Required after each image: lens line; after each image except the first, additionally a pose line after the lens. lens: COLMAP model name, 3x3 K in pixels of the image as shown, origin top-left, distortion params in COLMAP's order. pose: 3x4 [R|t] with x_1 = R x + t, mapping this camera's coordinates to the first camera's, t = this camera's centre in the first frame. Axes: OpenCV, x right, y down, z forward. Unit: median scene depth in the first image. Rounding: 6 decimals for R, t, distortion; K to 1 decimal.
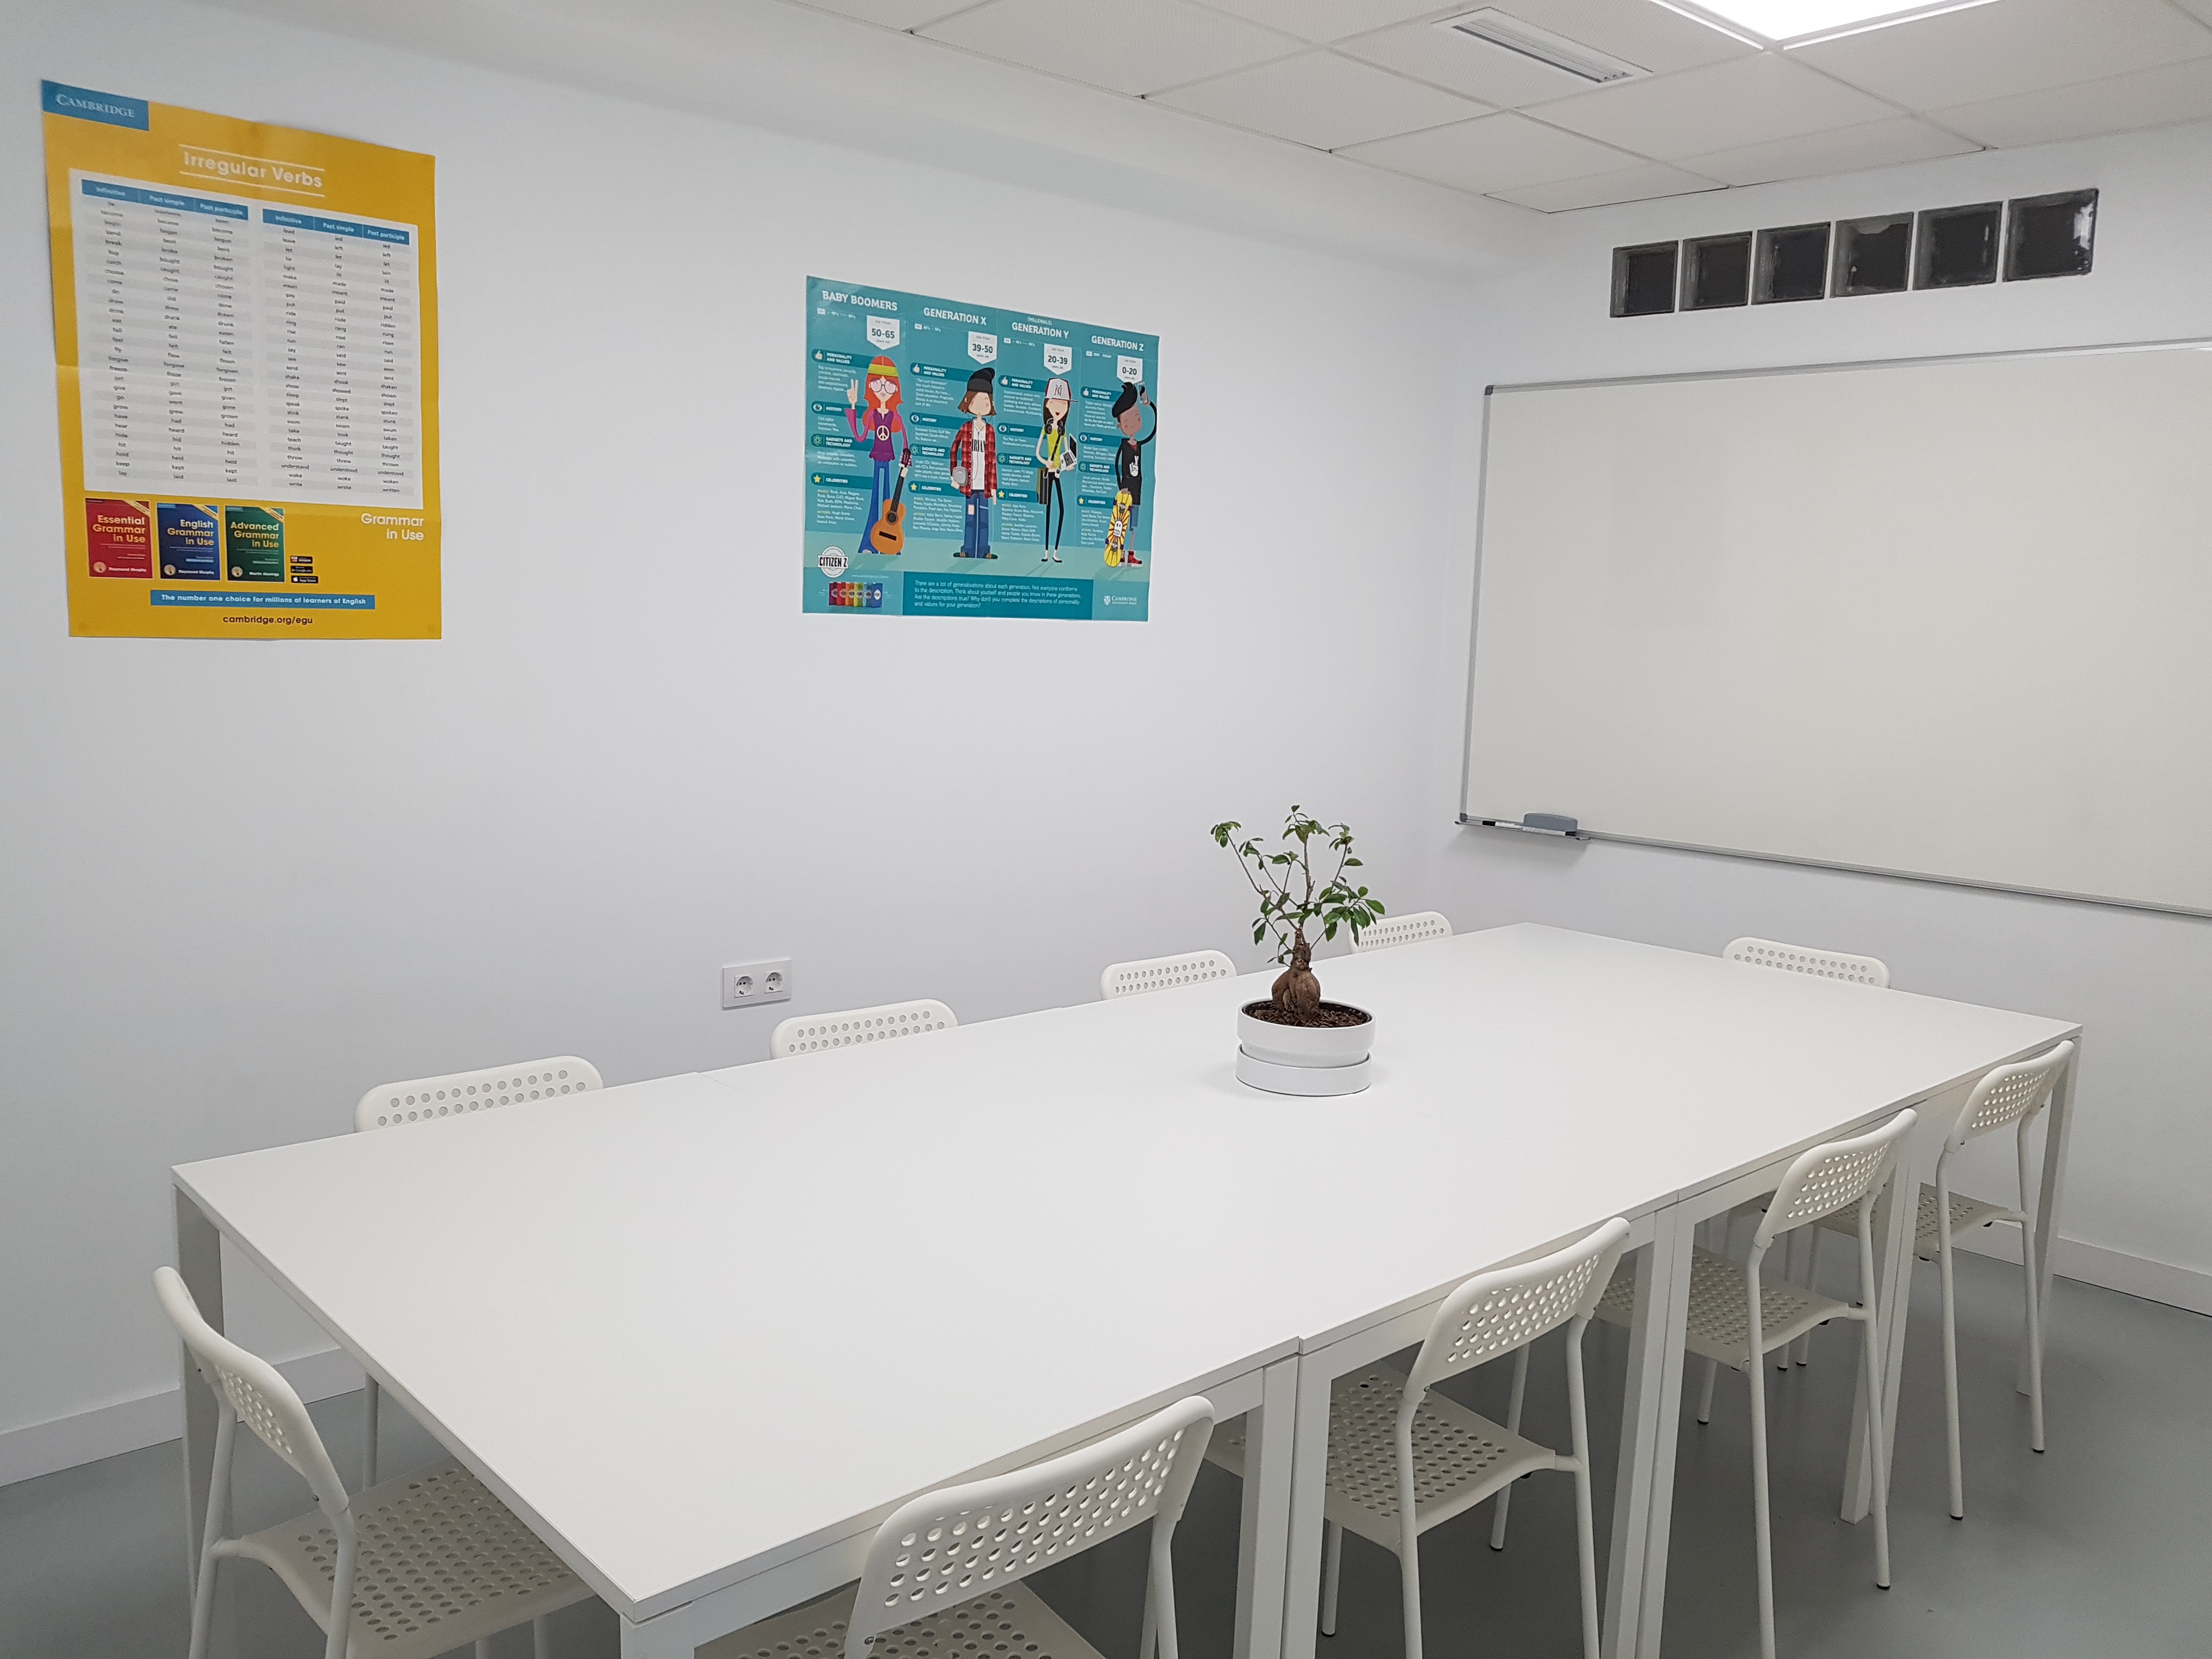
lens RADIAL K [[1715.7, 0, 1107.1], [0, 1715.7, 821.1], [0, 0, 1]] dist [-0.015445, 0.016763]
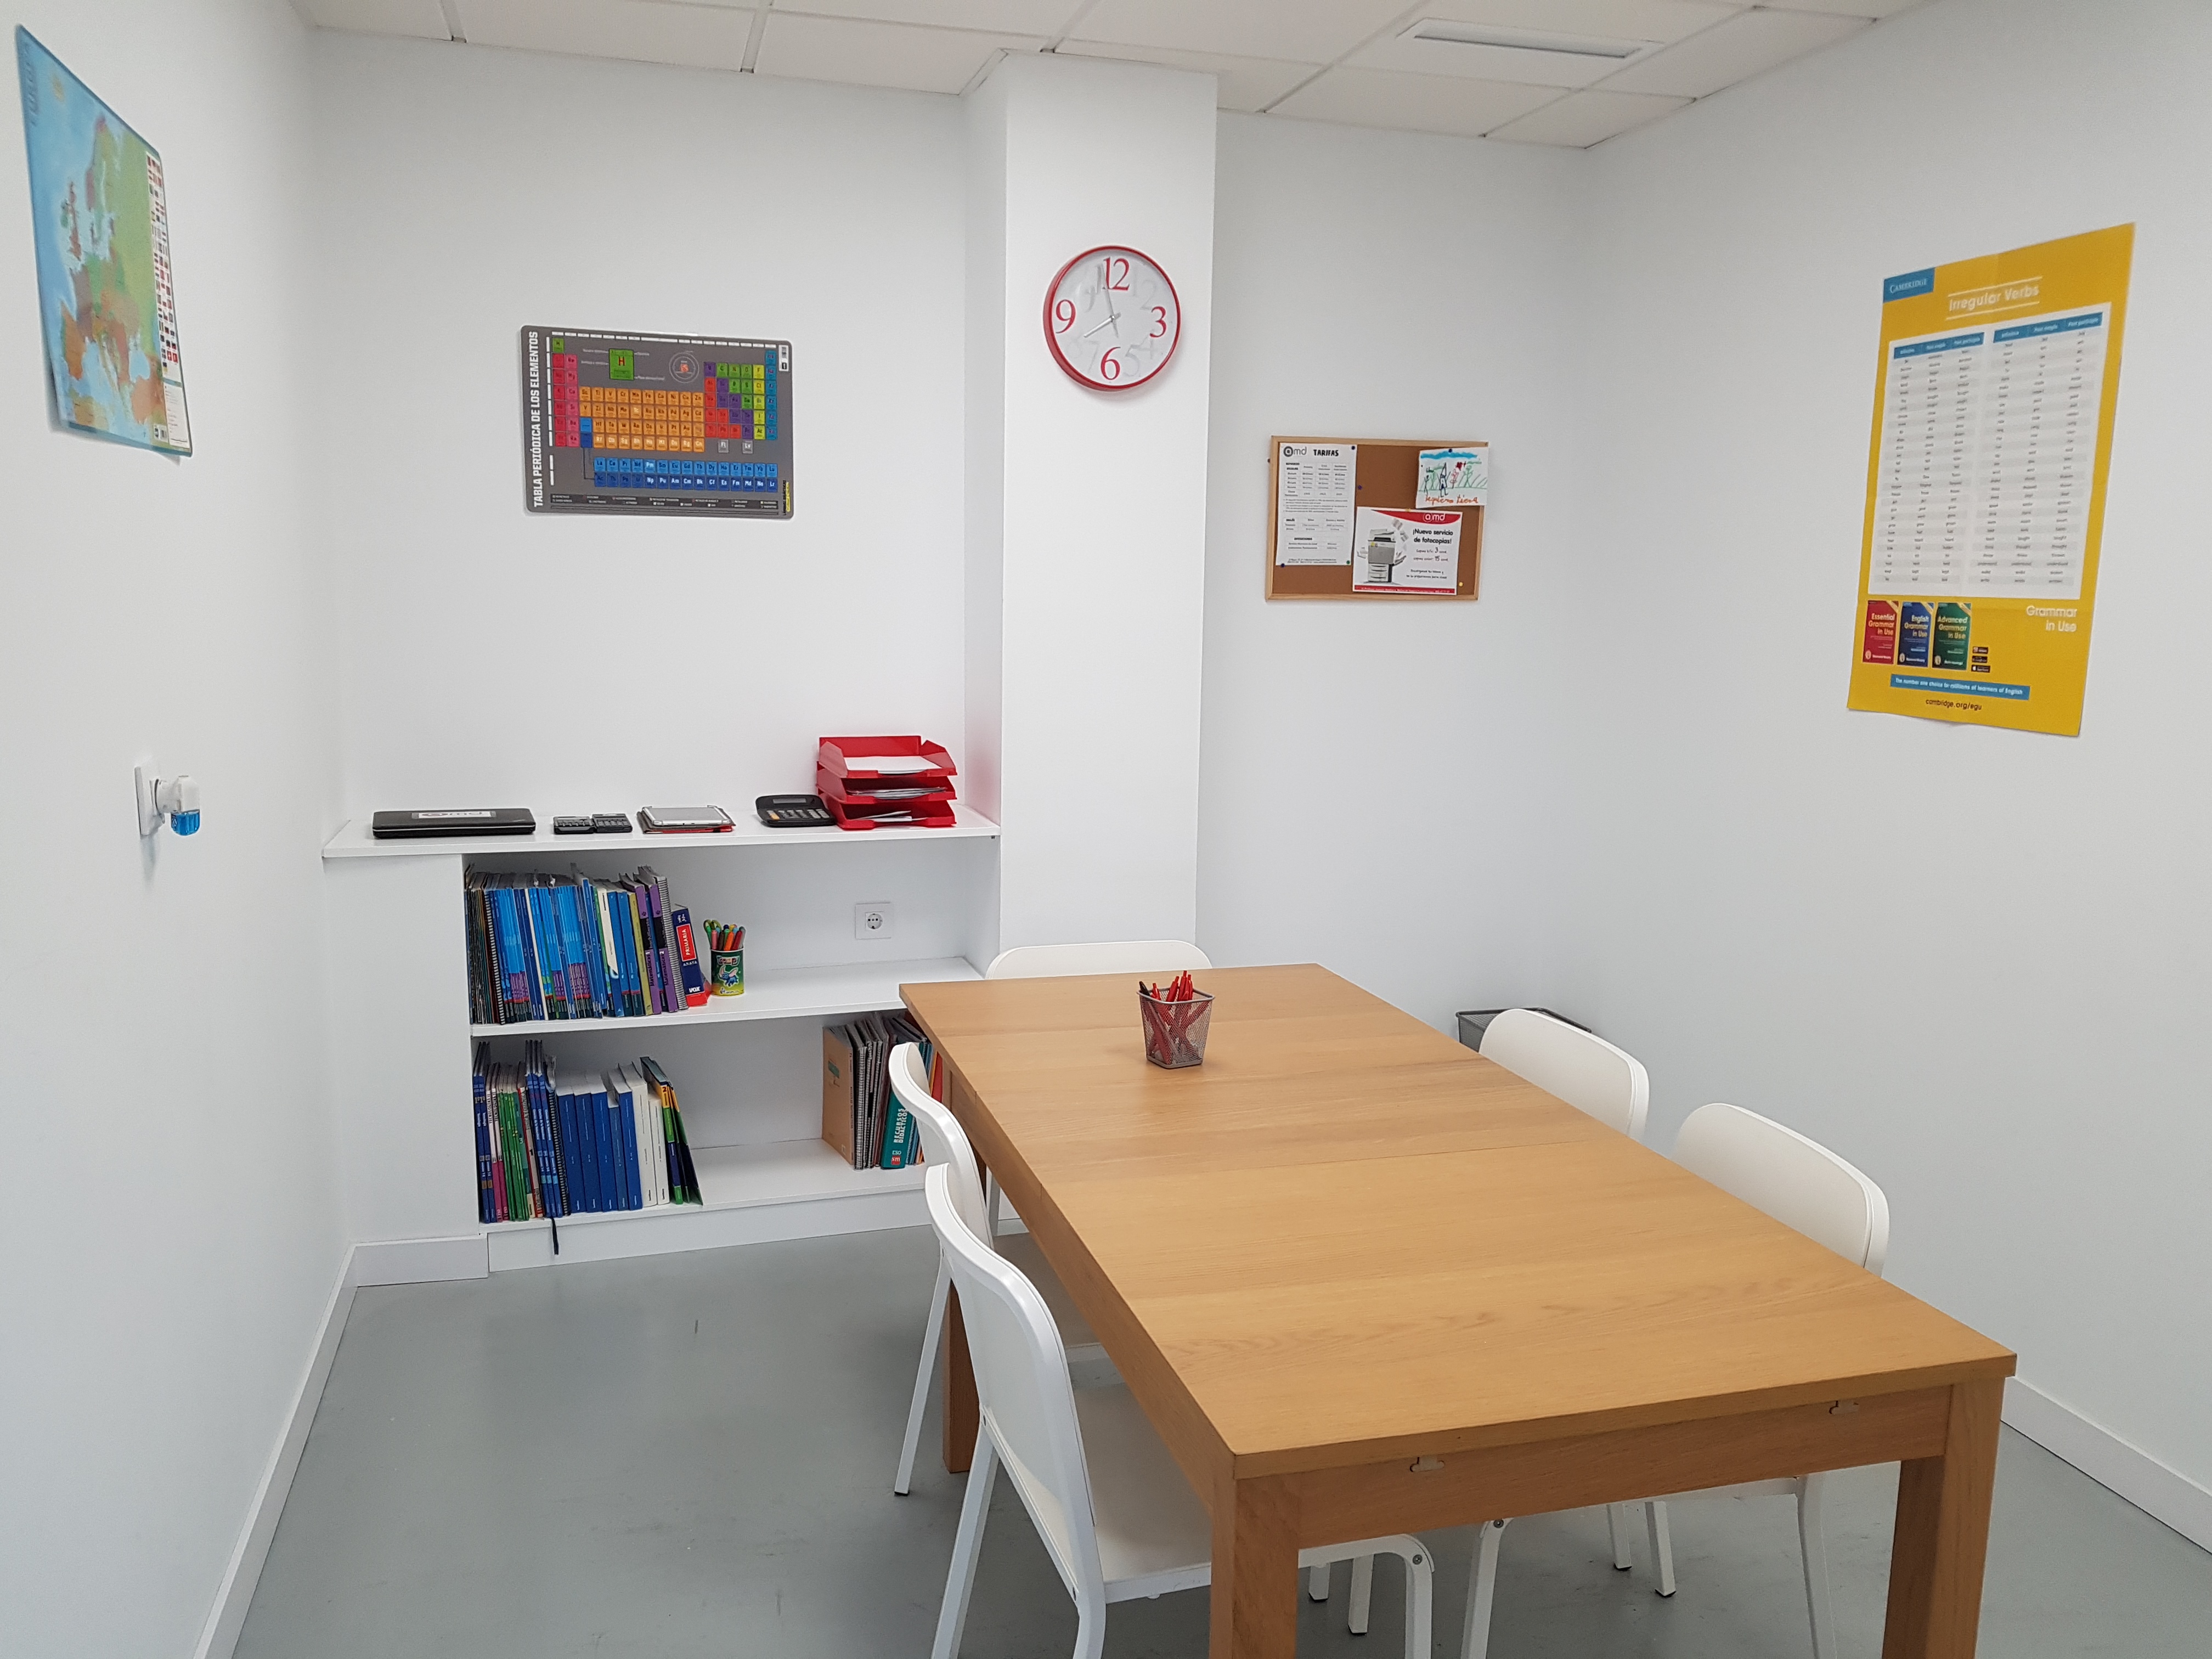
lens RADIAL K [[1715.7, 0, 1106.7], [0, 1715.7, 842.2], [0, 0, 1]] dist [-0.015445, 0.016763]
pose [[-0.427927, 0.090913, -0.899229, 0.741370], [-0.164251, 0.970538, 0.176287, -0.136523], [0.888763, 0.223137, -0.400387, 0.979389]]
